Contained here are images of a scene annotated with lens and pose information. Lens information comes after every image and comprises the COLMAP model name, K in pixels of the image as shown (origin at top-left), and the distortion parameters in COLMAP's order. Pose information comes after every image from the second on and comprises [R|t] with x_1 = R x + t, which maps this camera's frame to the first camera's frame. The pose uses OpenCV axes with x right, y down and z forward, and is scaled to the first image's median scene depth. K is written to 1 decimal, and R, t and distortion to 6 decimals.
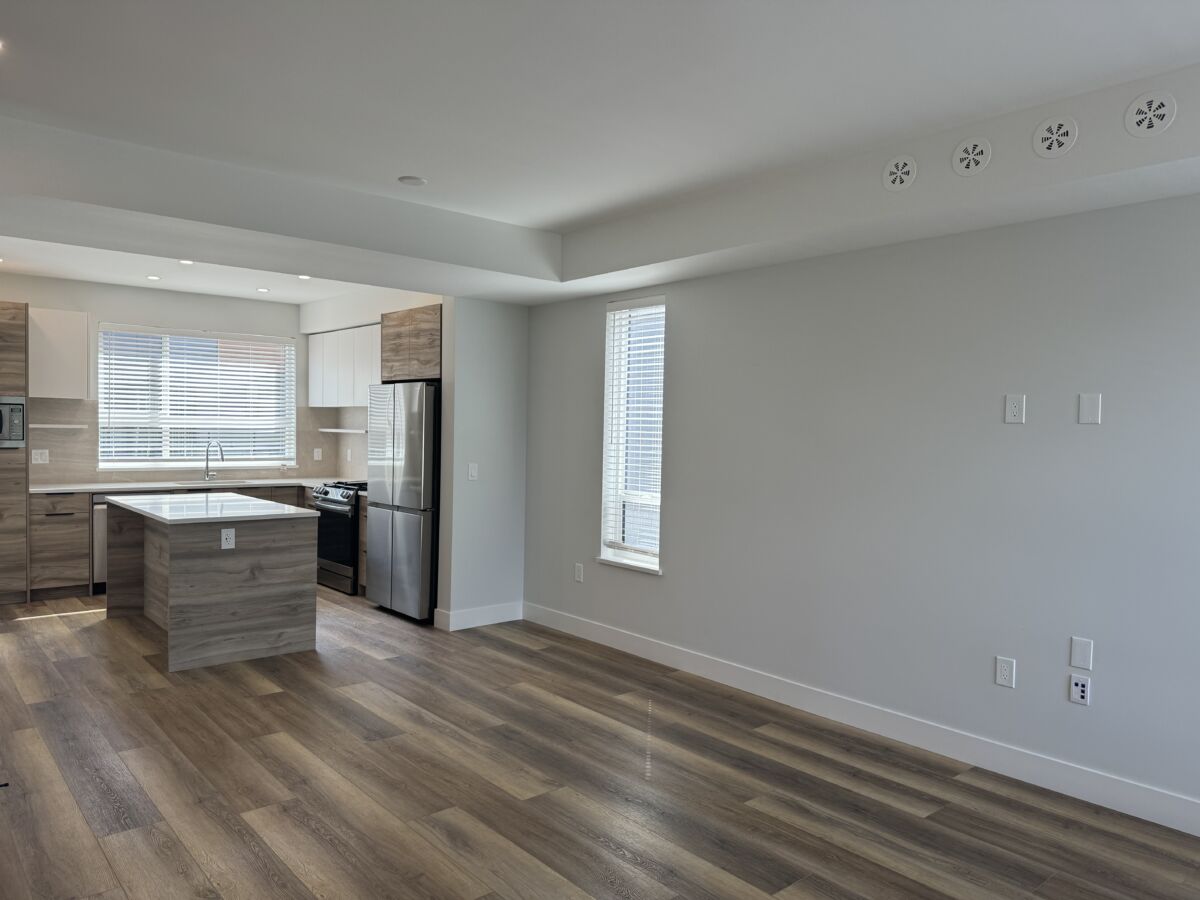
lens RADIAL K [[836.5, 0, 605.7], [0, 836.5, 454.3], [0, 0, 1]] dist [0.073851, -0.109522]
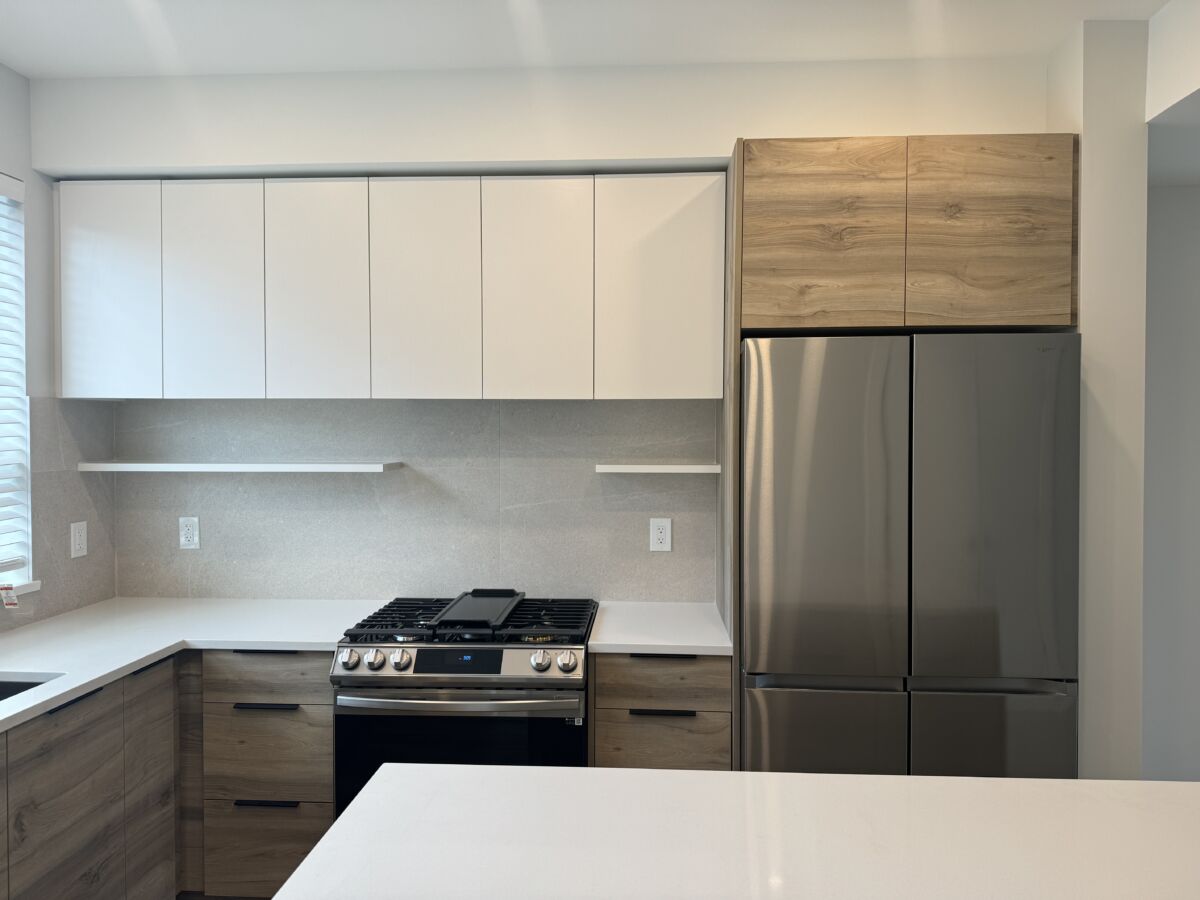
lens RADIAL K [[836.5, 0, 605.7], [0, 836.5, 454.3], [0, 0, 1]] dist [0.073851, -0.109522]
pose [[0.695077, -0.039865, 0.717829, -0.563191], [0.036967, 0.999122, 0.019691, -0.042396], [-0.717984, 0.012850, 0.695941, 0.789656]]
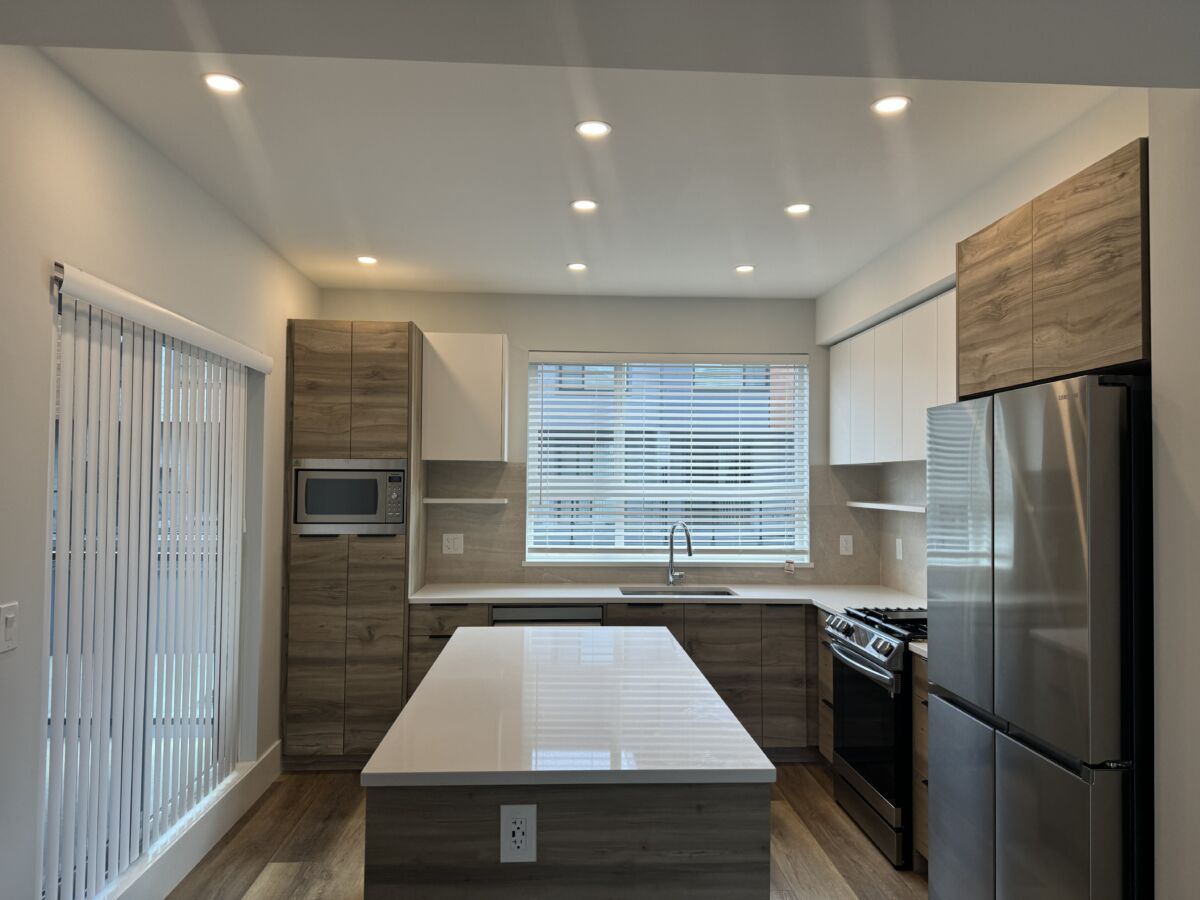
lens RADIAL K [[836.5, 0, 605.7], [0, 836.5, 454.3], [0, 0, 1]] dist [0.073851, -0.109522]
pose [[0.793015, -0.032988, -0.608309, -0.147496], [-0.012077, 0.997485, -0.069837, -0.025999], [0.609083, 0.062728, 0.790622, 0.550015]]
